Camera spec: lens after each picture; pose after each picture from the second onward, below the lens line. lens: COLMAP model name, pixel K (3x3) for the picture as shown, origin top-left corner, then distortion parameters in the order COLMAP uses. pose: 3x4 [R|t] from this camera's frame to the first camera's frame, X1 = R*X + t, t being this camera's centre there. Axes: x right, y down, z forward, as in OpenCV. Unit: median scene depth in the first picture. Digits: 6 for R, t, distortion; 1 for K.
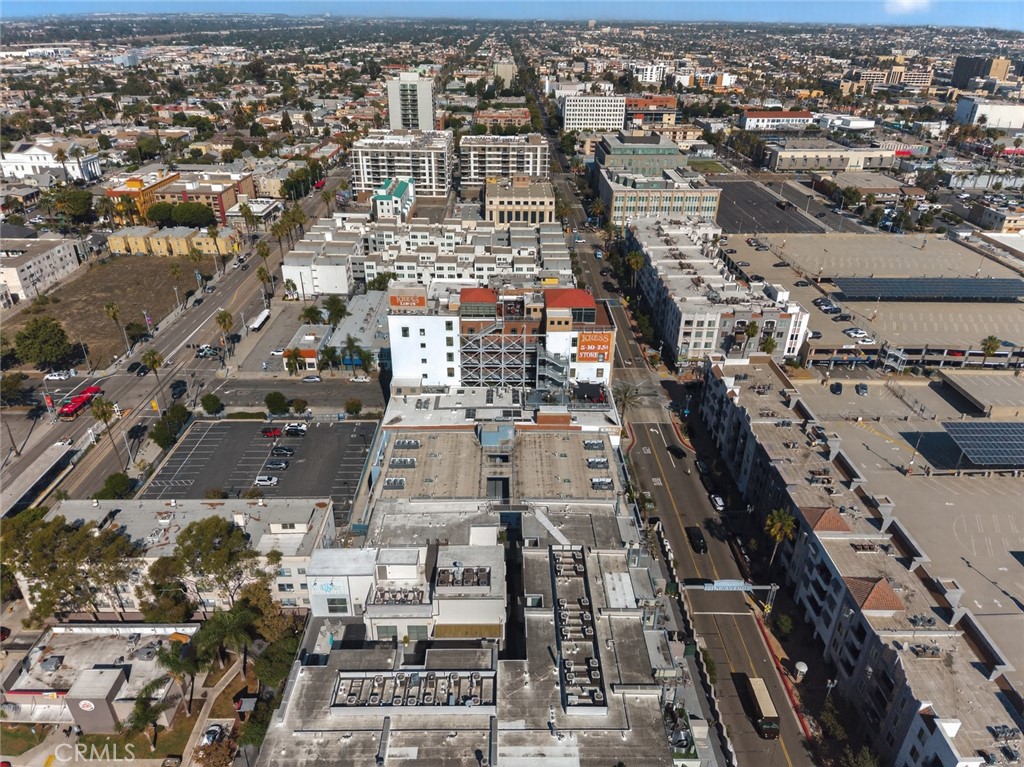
lens RADIAL K [[683.9, 0, 512.0], [0, 683.9, 383.5], [0, 0, 1]] dist [0.101985, -0.109295]
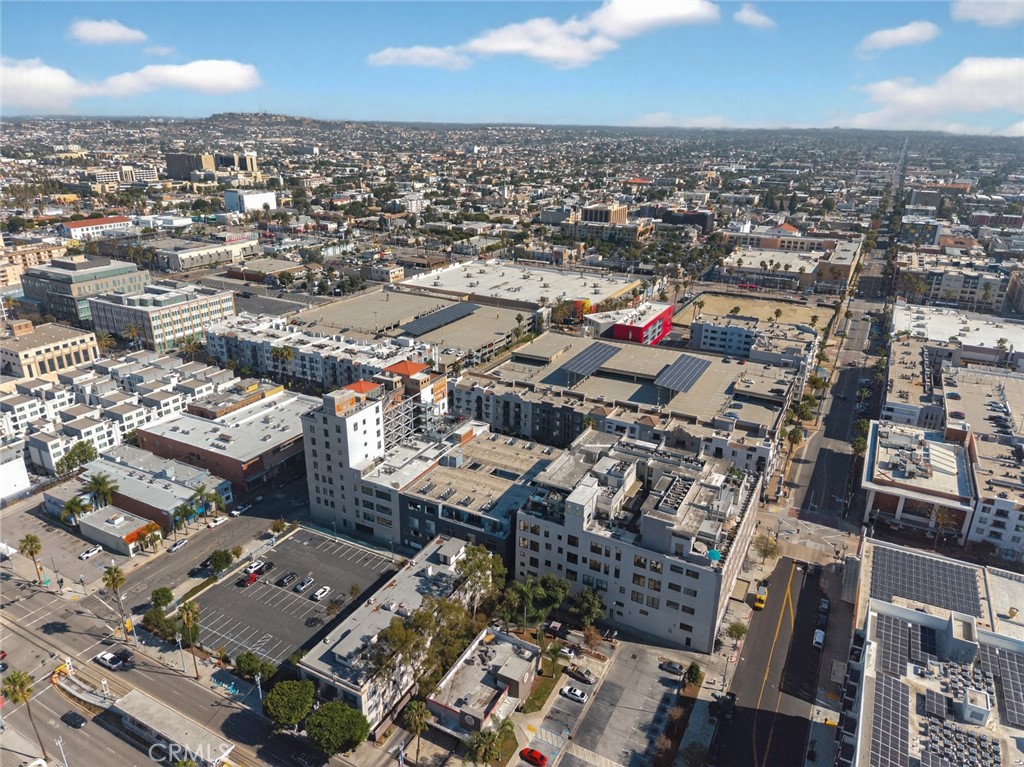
lens RADIAL K [[683.9, 0, 512.0], [0, 683.9, 383.5], [0, 0, 1]] dist [0.101985, -0.109295]
pose [[0.481831, -0.318835, 0.816200, -0.563293], [0.403626, 0.907511, 0.116229, -0.097555], [-0.777769, 0.273437, 0.565957, 0.011100]]
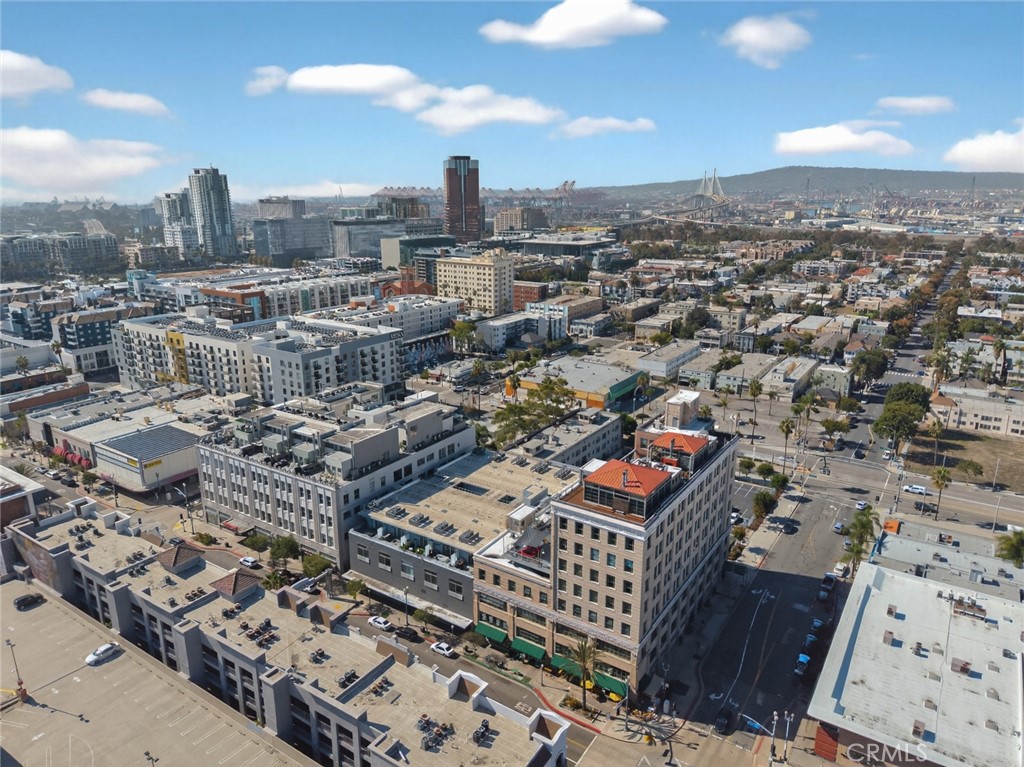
lens RADIAL K [[683.9, 0, 512.0], [0, 683.9, 383.5], [0, 0, 1]] dist [0.101985, -0.109295]
pose [[-0.560517, 0.213548, -0.800136, 0.416050], [-0.390382, 0.783963, 0.482705, -0.292344], [0.730358, 0.582923, -0.356059, 0.631291]]
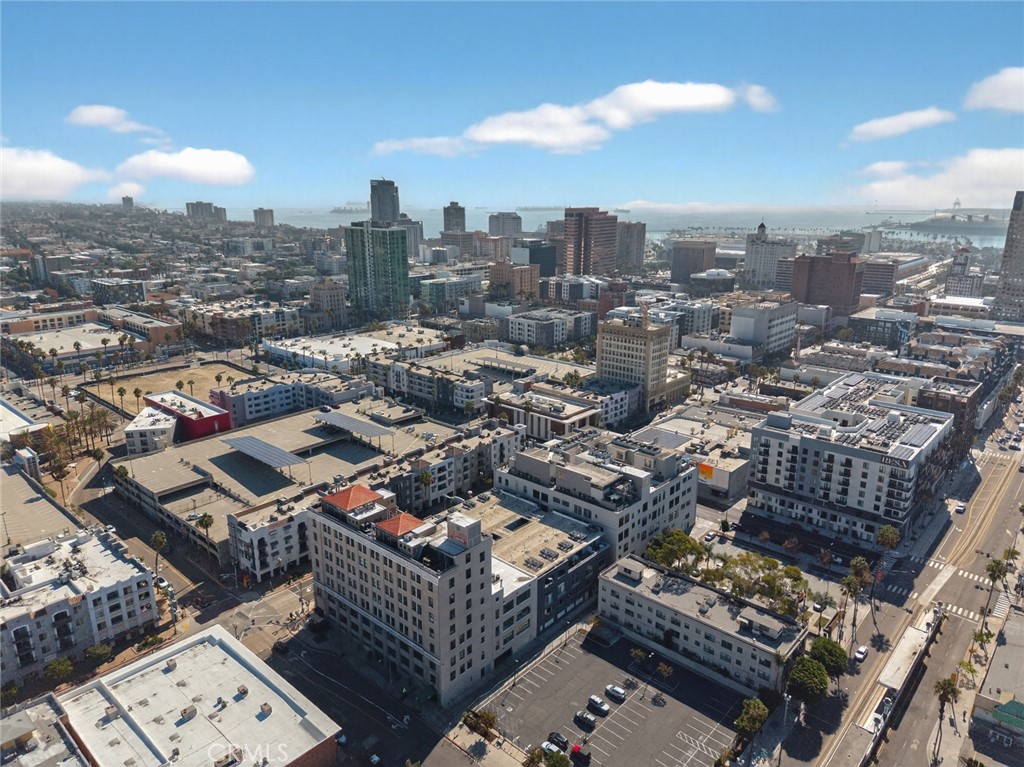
lens RADIAL K [[683.9, 0, 512.0], [0, 683.9, 383.5], [0, 0, 1]] dist [0.101985, -0.109295]
pose [[-0.739564, -0.193606, 0.644641, -0.453230], [0.302796, 0.759657, 0.575531, -0.474328], [-0.601132, 0.620837, -0.503192, 0.734564]]
